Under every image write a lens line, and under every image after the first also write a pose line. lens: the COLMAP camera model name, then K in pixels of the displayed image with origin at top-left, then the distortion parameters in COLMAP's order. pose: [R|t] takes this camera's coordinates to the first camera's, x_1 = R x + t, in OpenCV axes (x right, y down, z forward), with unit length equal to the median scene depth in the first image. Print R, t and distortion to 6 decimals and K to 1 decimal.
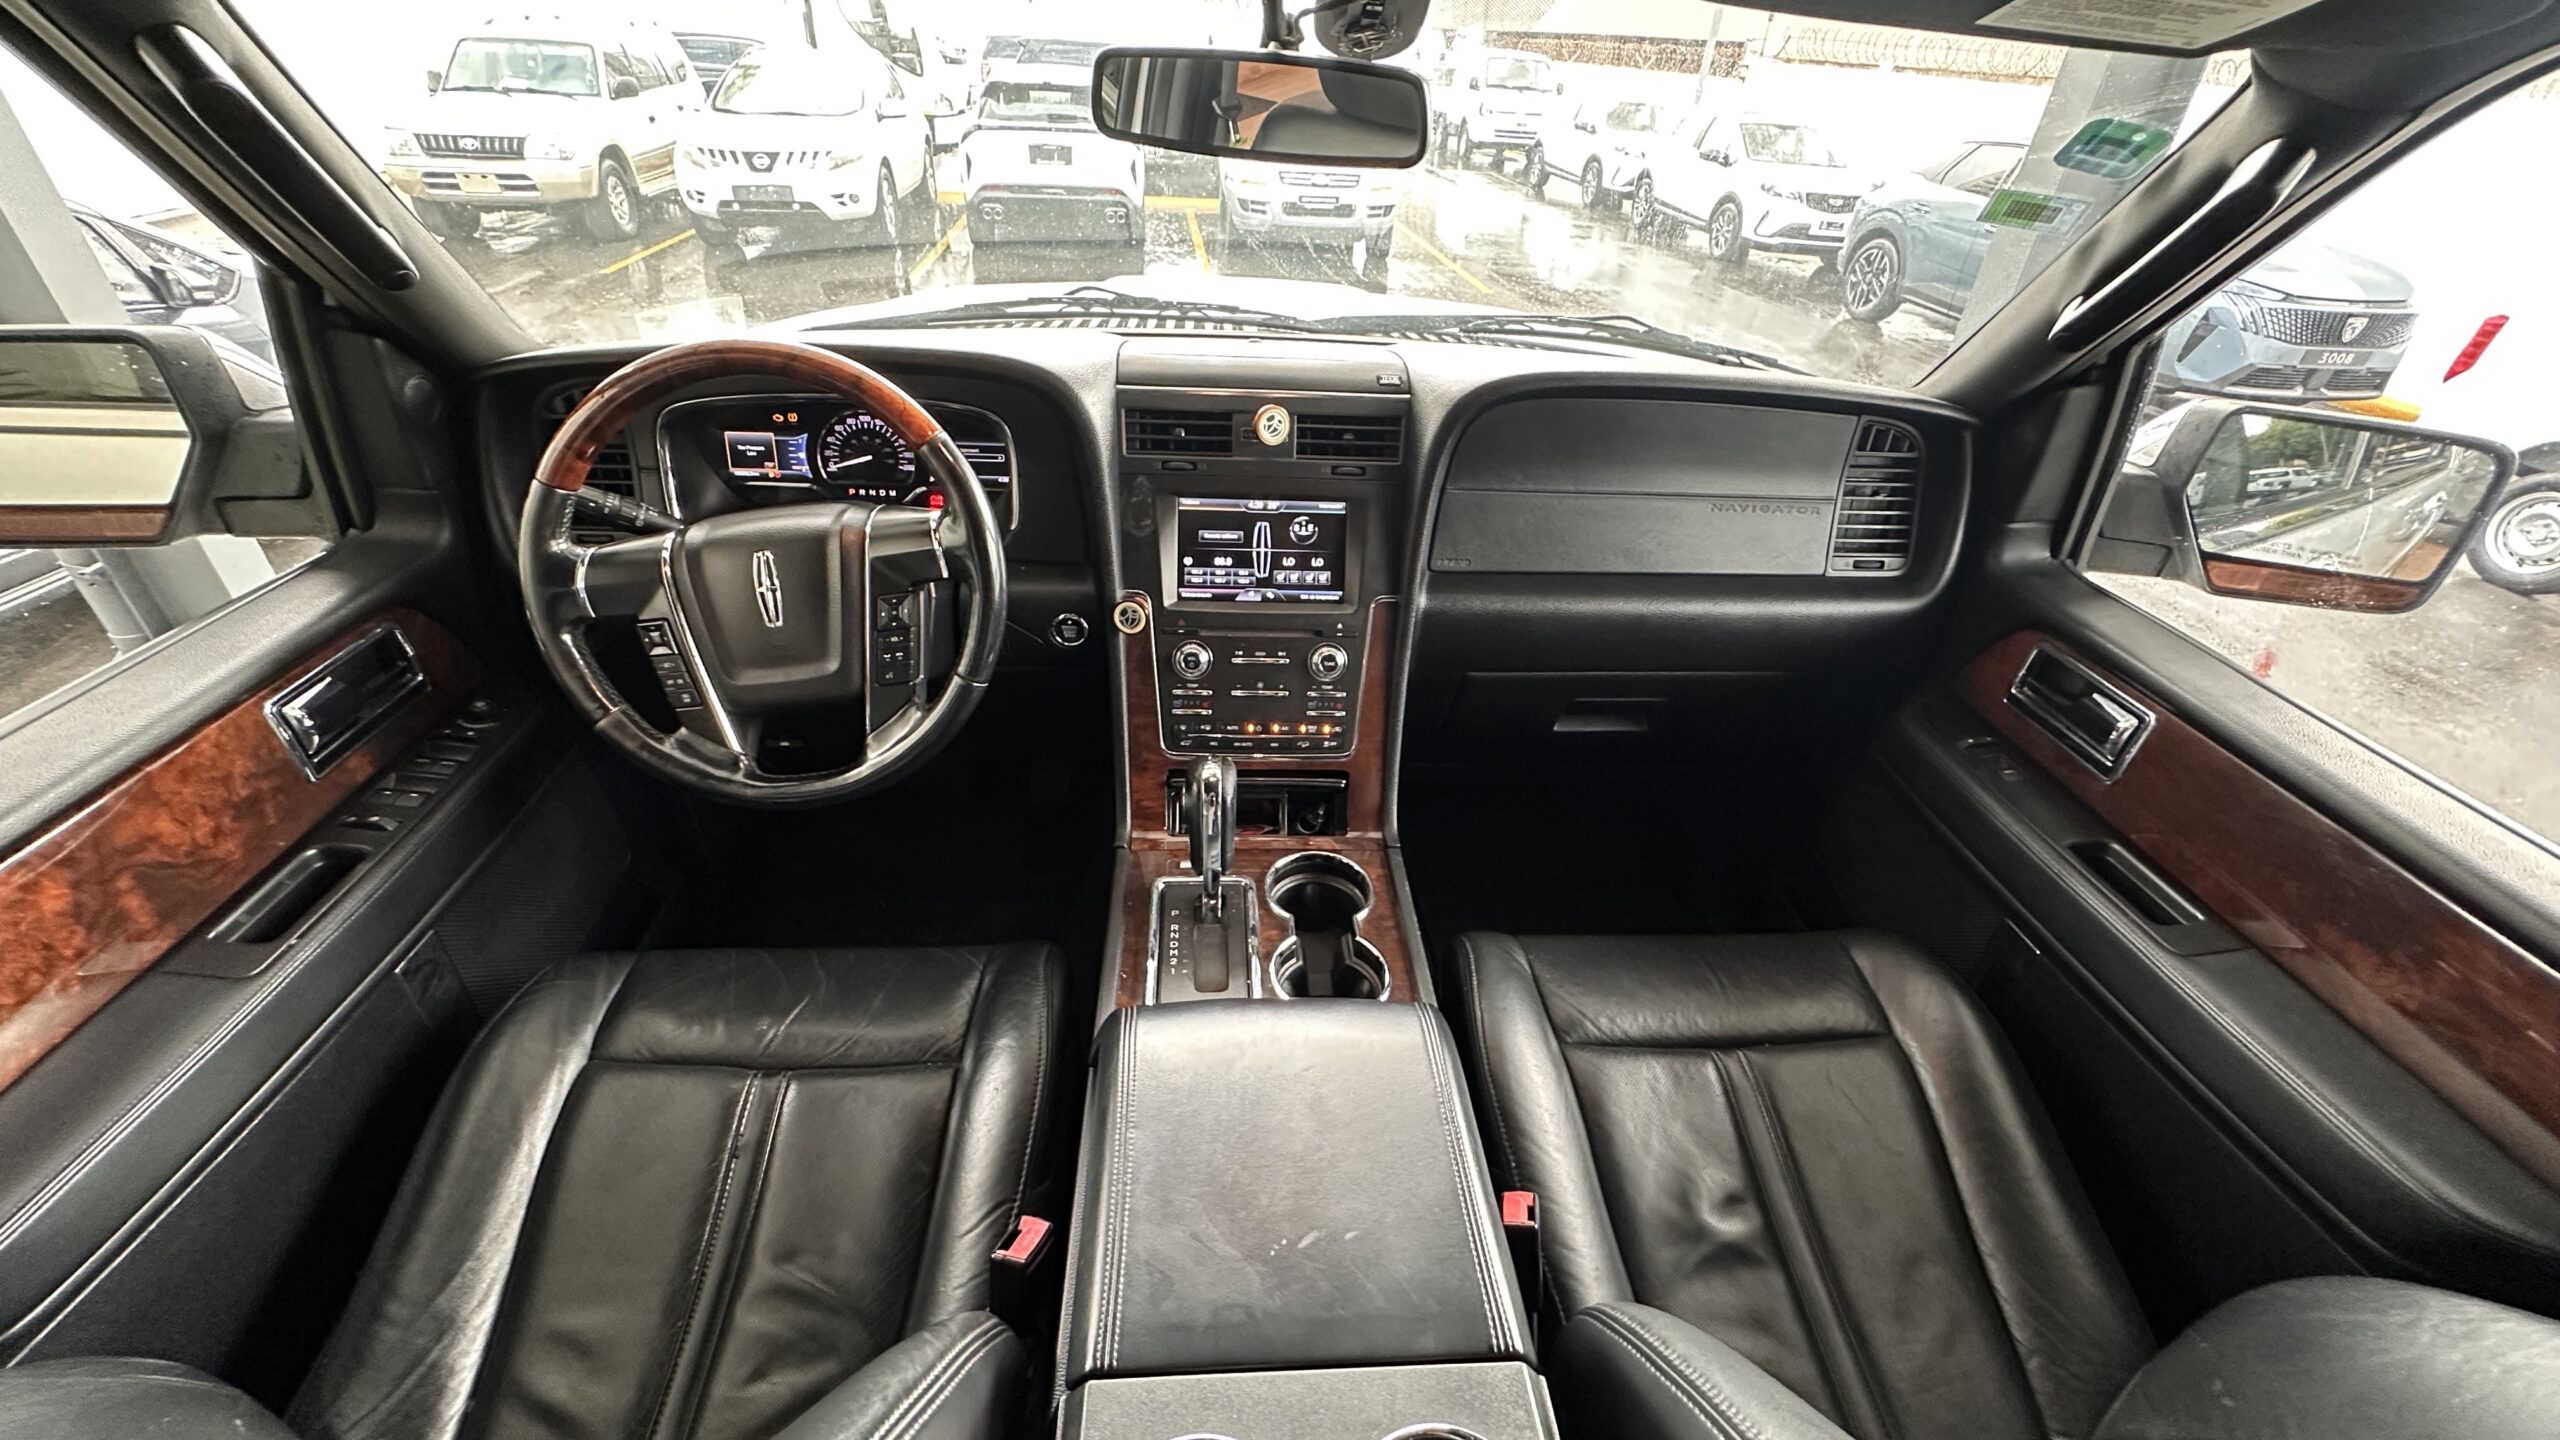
lens RADIAL K [[1031.1, 0, 1291.4], [0, 1031.1, 715.1], [0, 0, 1]] dist [0.016406, 0.000084]
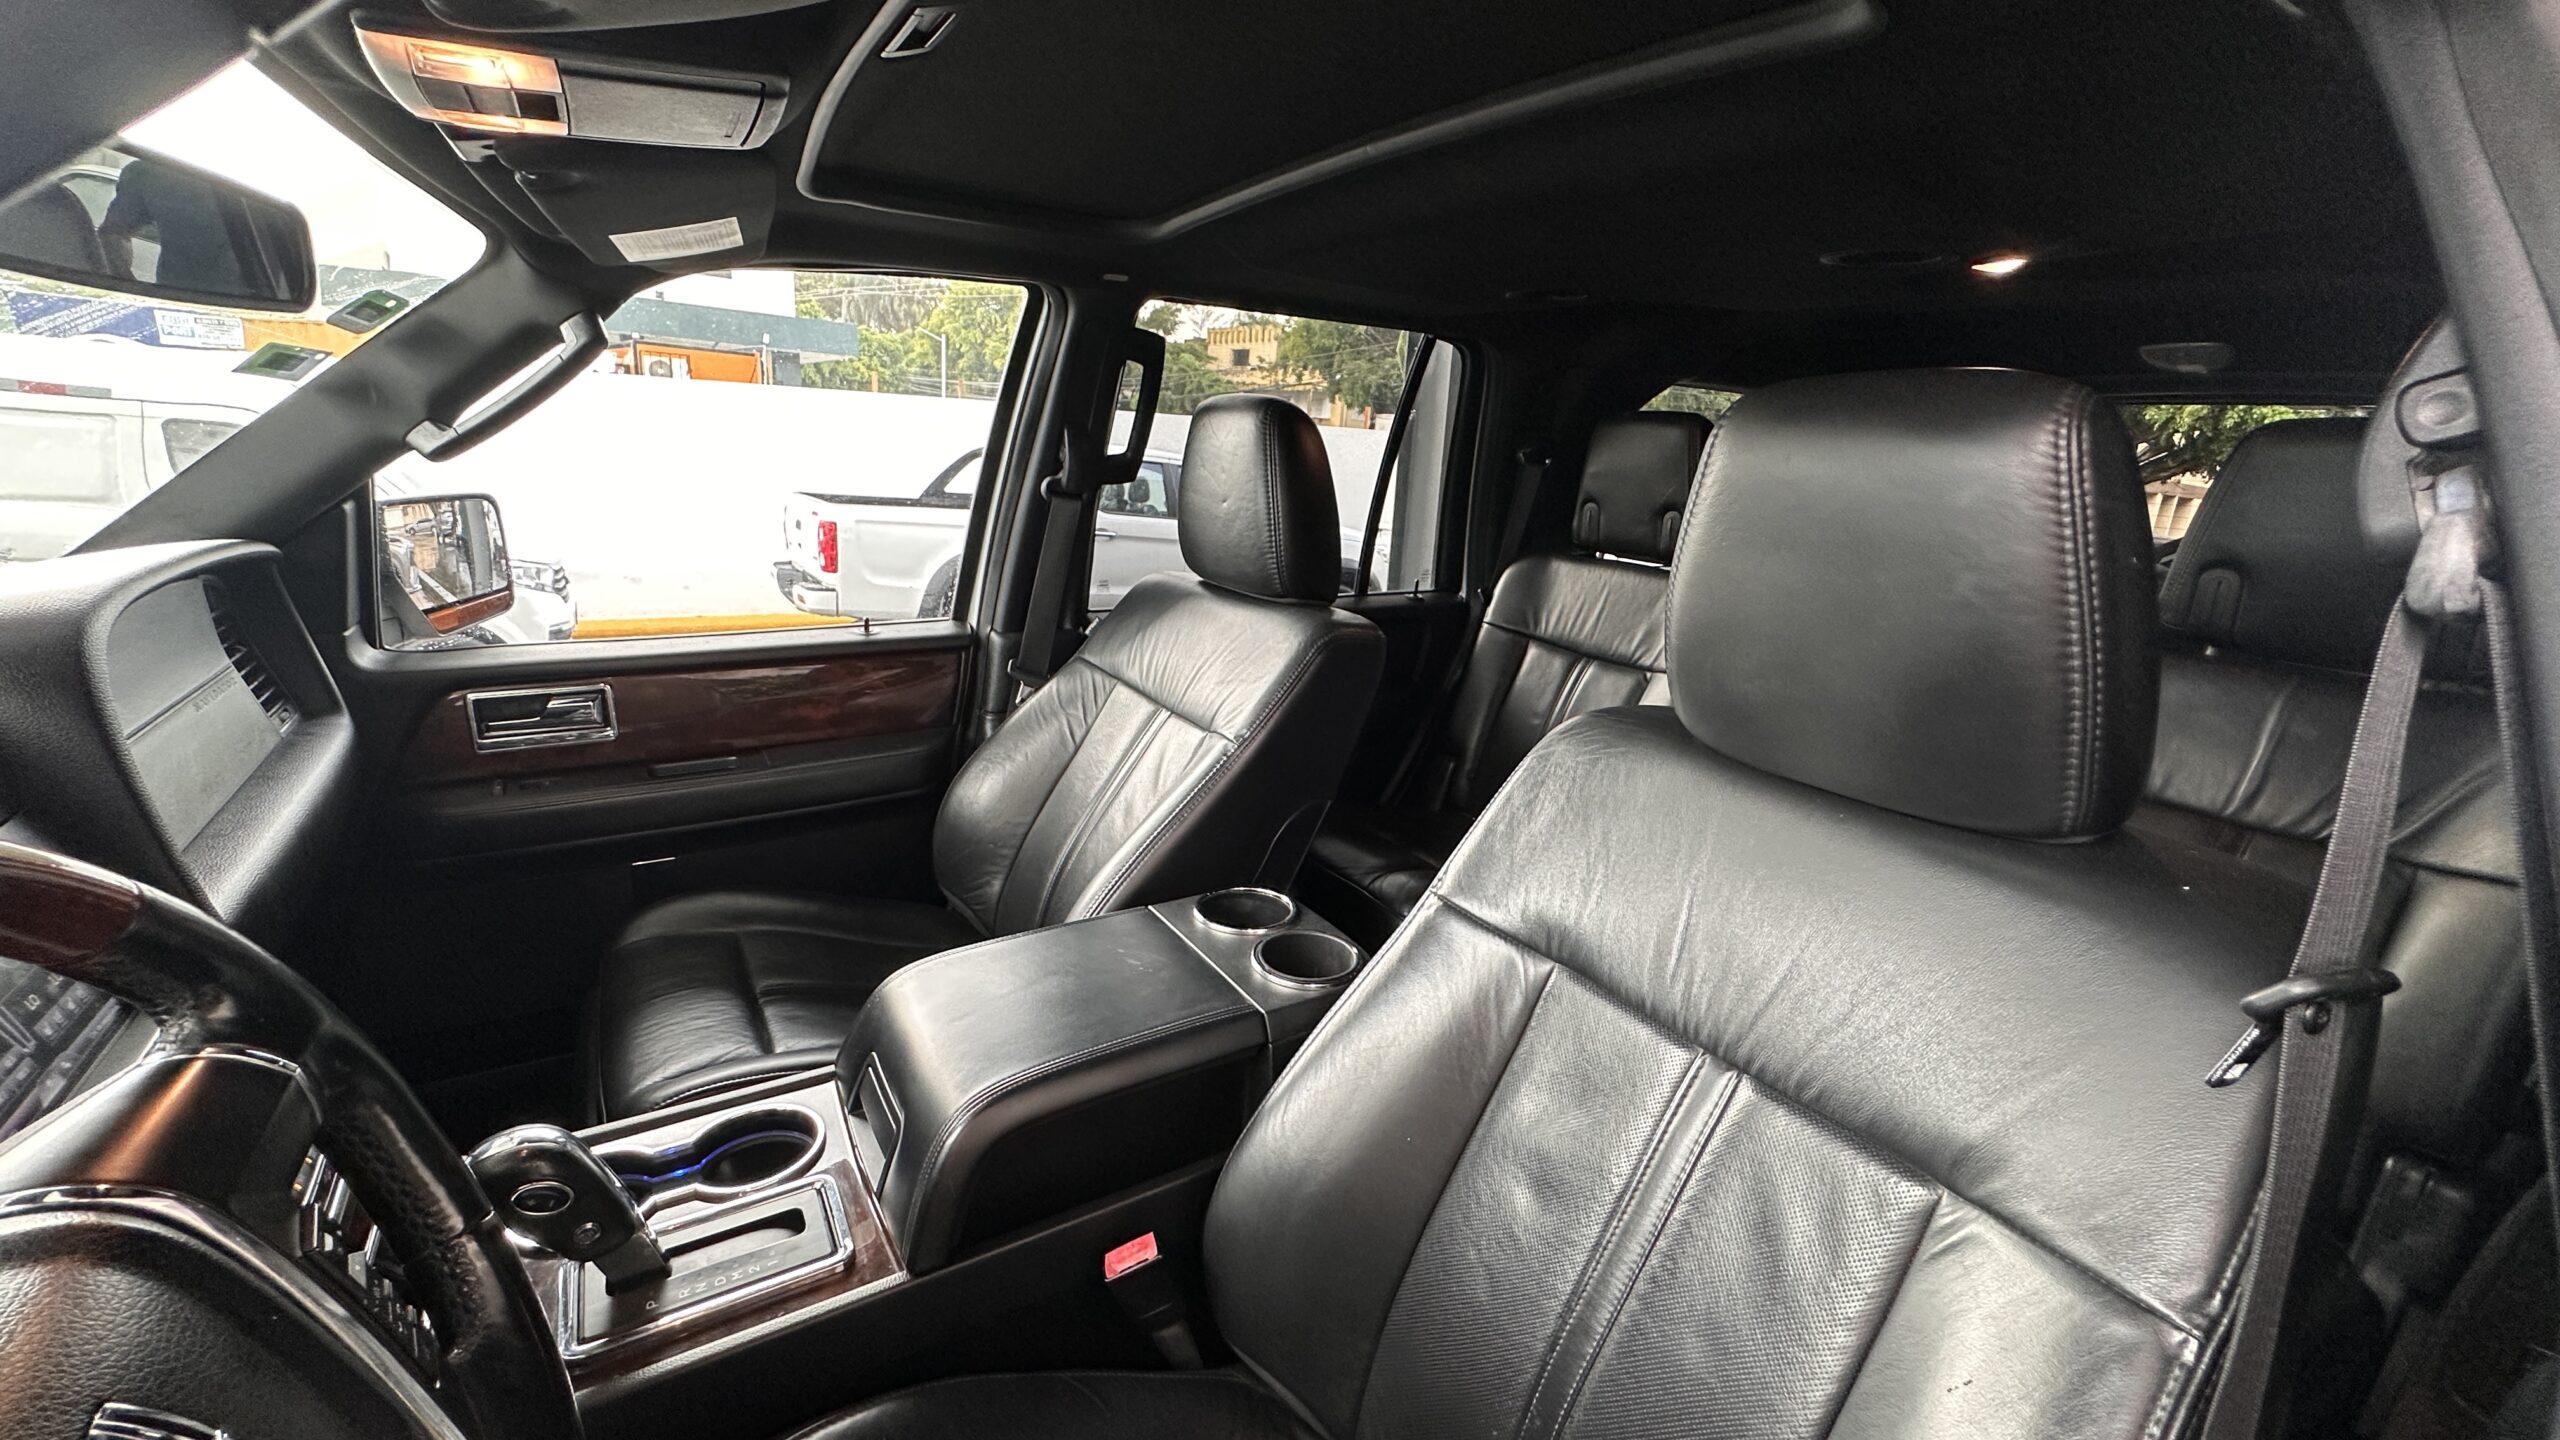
lens RADIAL K [[1031.1, 0, 1291.4], [0, 1031.1, 715.1], [0, 0, 1]] dist [0.016406, 0.000084]
pose [[-0.479247, -0.298155, 0.825485, -0.723641], [0.410606, 0.755093, 0.511114, -0.274407], [-0.775709, 0.583899, -0.239452, 0.547170]]
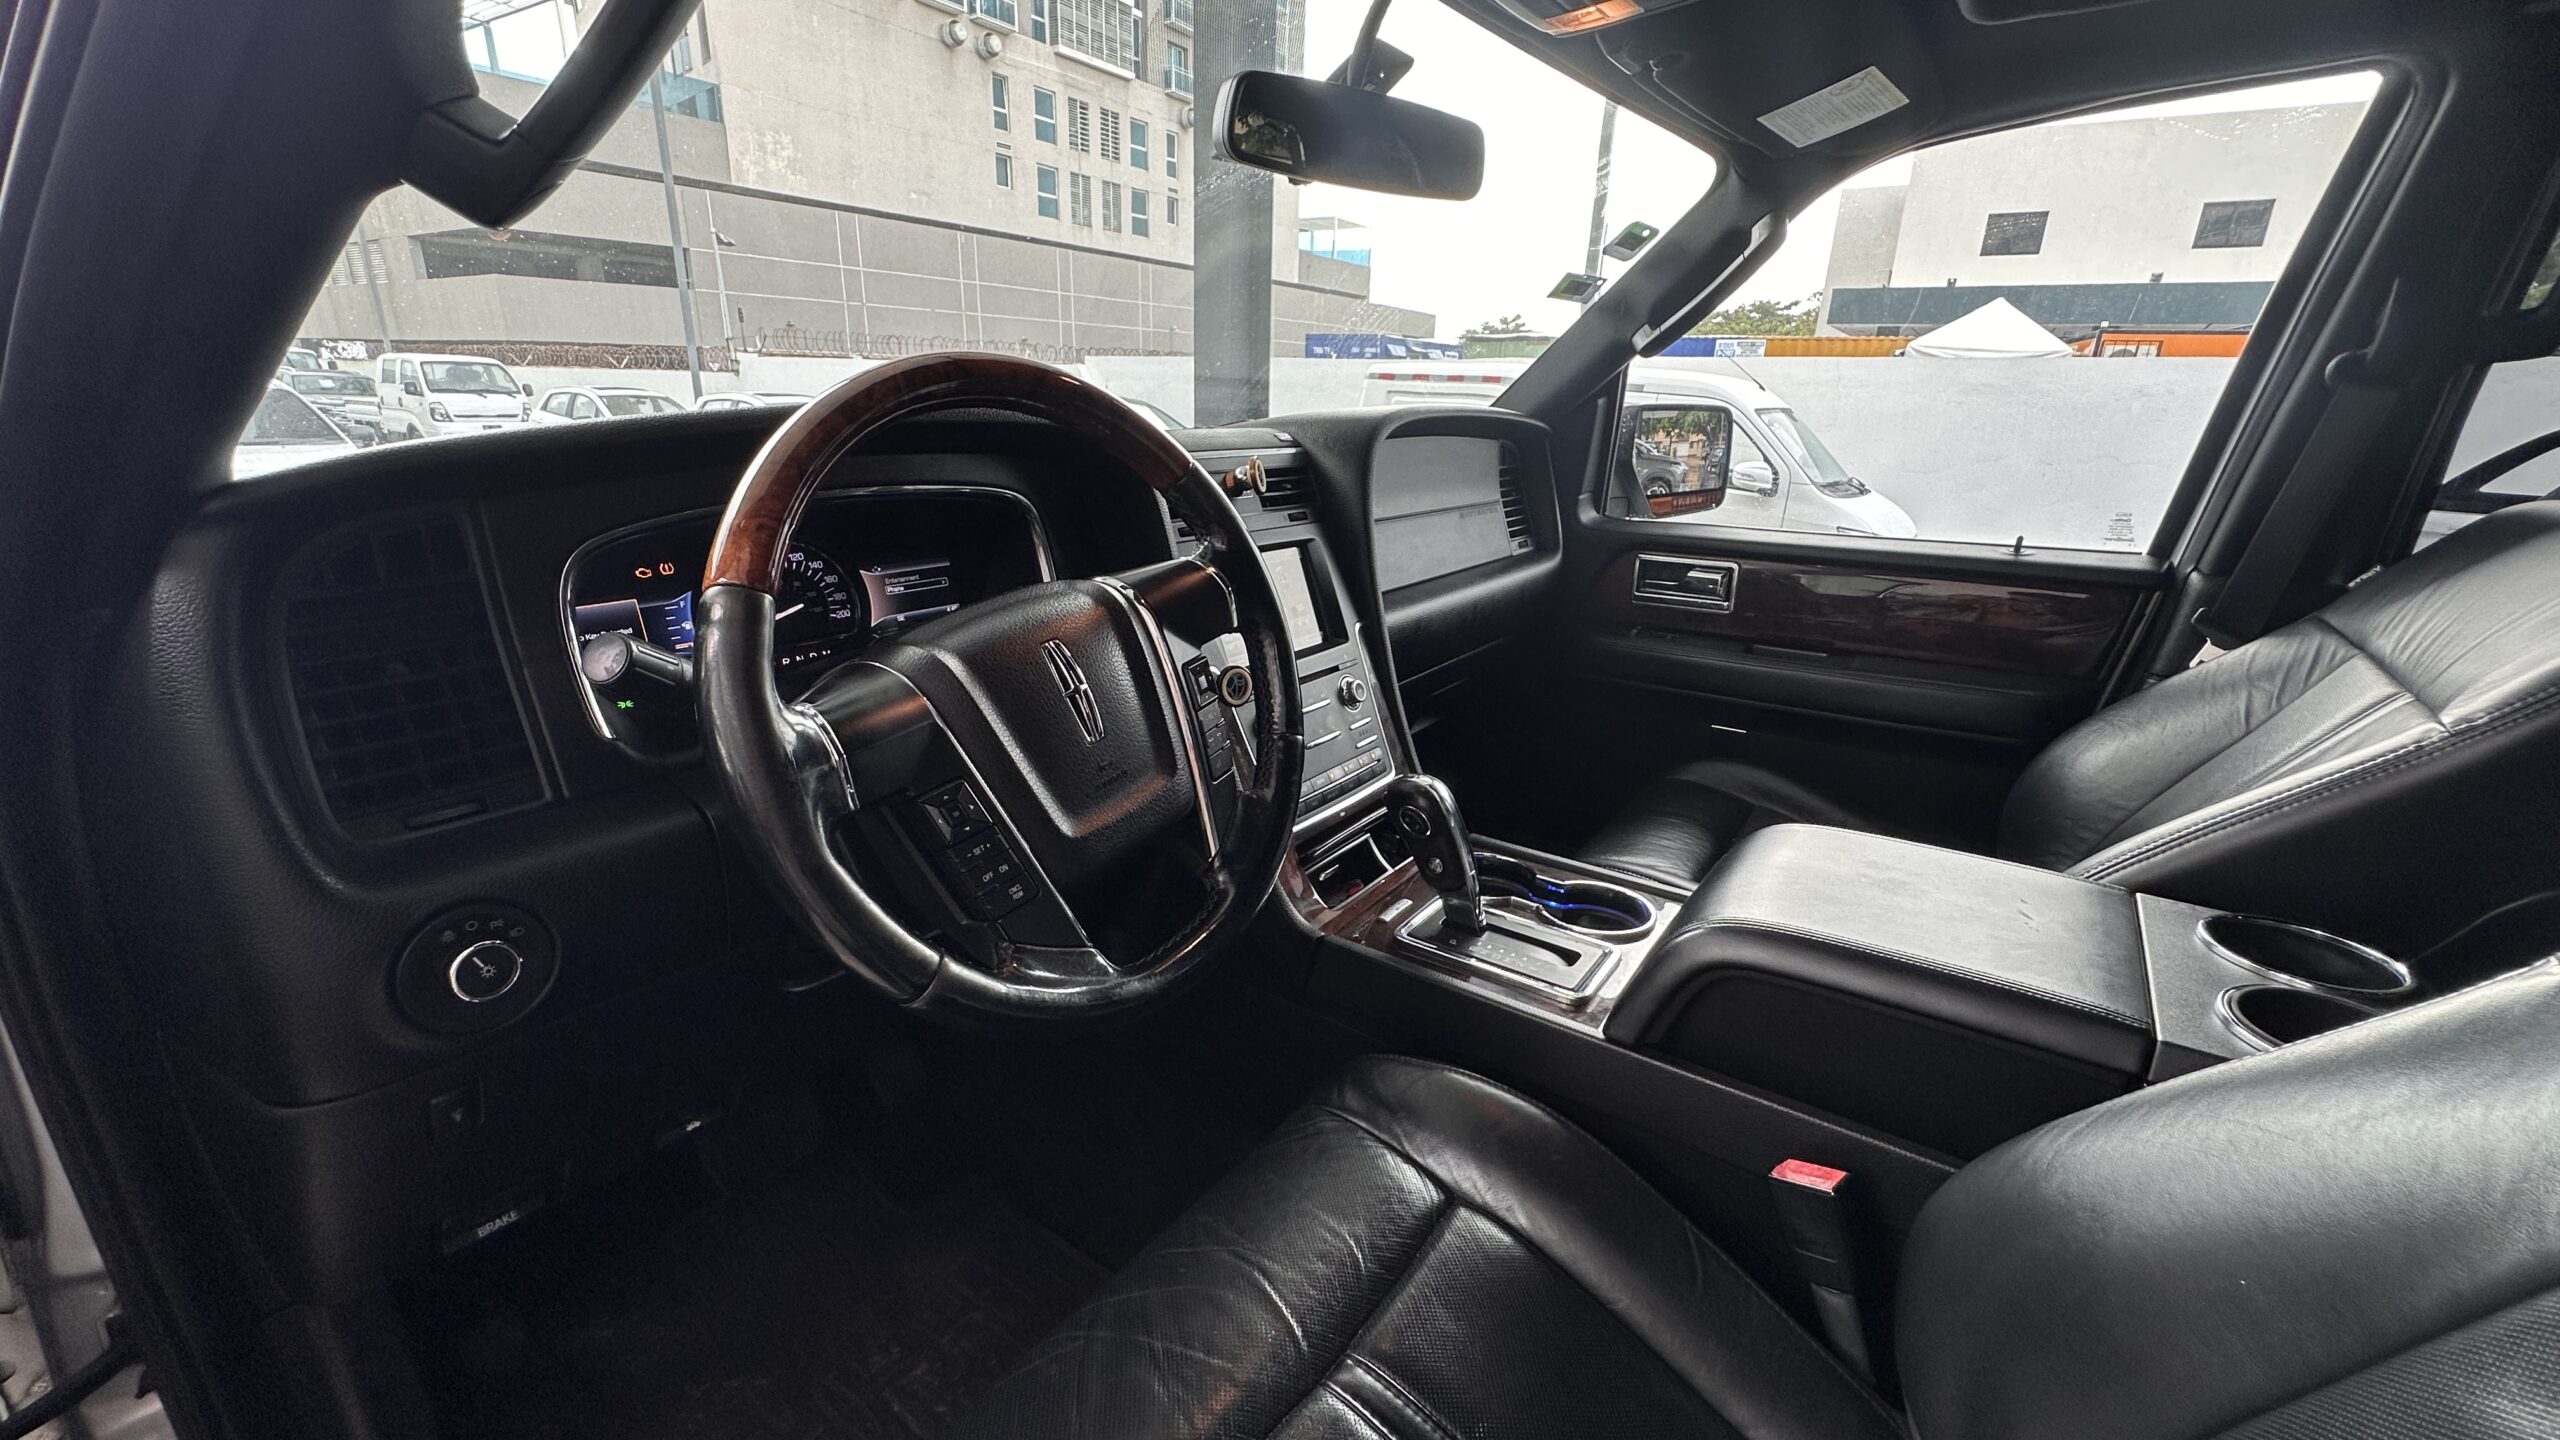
lens RADIAL K [[1031.1, 0, 1291.4], [0, 1031.1, 715.1], [0, 0, 1]] dist [0.016406, 0.000084]
pose [[0.629998, -0.265955, 0.729637, -0.757833], [0.433266, 0.900091, -0.046013, -0.010041], [-0.644503, 0.345115, 0.682284, 0.359253]]
